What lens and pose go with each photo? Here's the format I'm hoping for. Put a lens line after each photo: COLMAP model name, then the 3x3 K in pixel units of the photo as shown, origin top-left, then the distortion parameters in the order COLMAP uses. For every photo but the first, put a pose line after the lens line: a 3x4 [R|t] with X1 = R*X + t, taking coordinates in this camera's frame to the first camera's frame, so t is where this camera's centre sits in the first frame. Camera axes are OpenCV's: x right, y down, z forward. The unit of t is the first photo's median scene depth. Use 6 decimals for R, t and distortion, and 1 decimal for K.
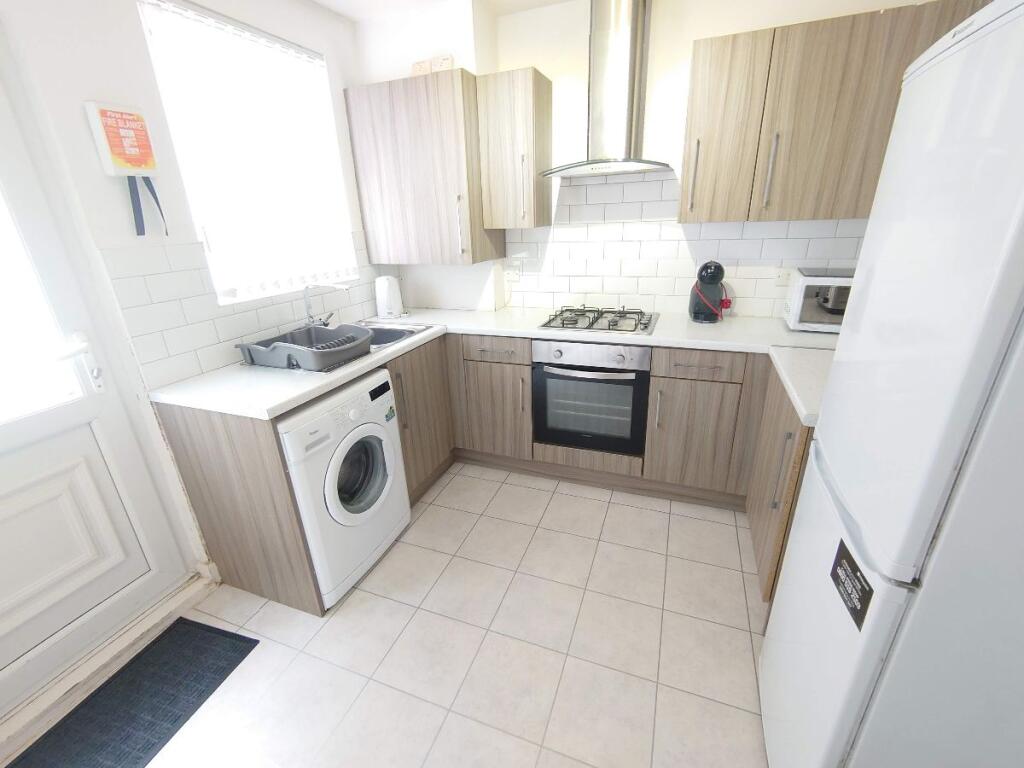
lens RADIAL K [[440.1, 0, 509.7], [0, 440.1, 383.8], [0, 0, 1]] dist [-0.001969, -0.000878]
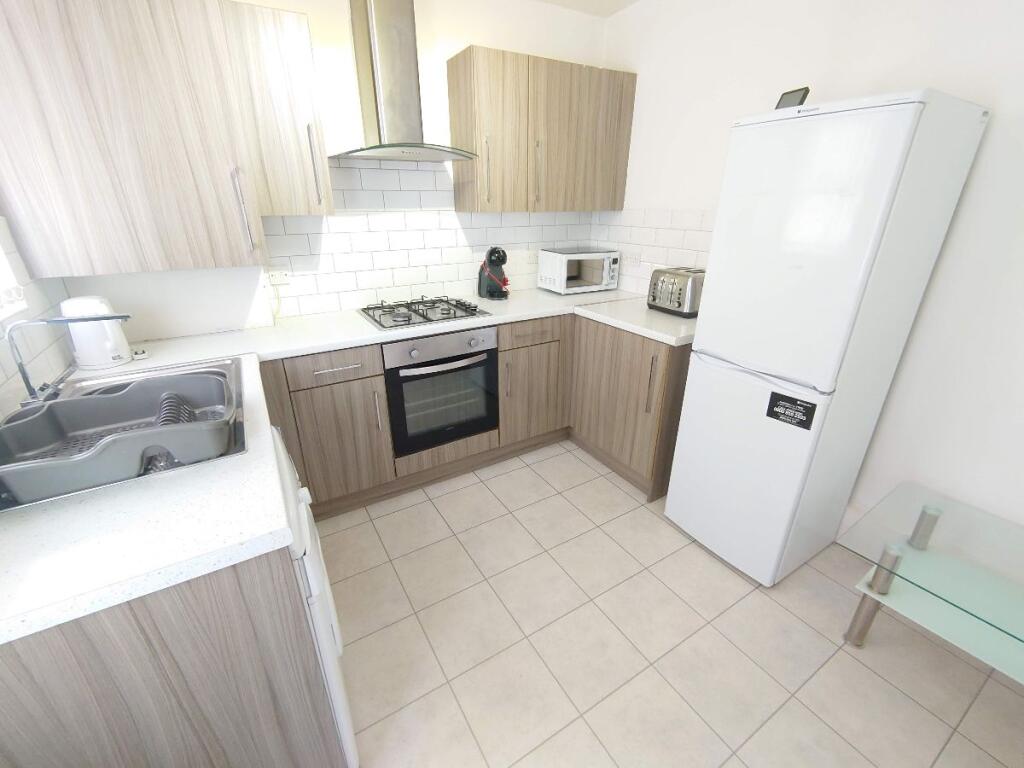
lens RADIAL K [[440.1, 0, 511.2], [0, 440.1, 385.3], [0, 0, 1]] dist [-0.001969, -0.000878]
pose [[0.610127, -0.272859, 0.743837, -0.464622], [0.264888, 0.955054, 0.133067, -0.071353], [-0.746713, 0.115846, 0.654981, 0.248712]]
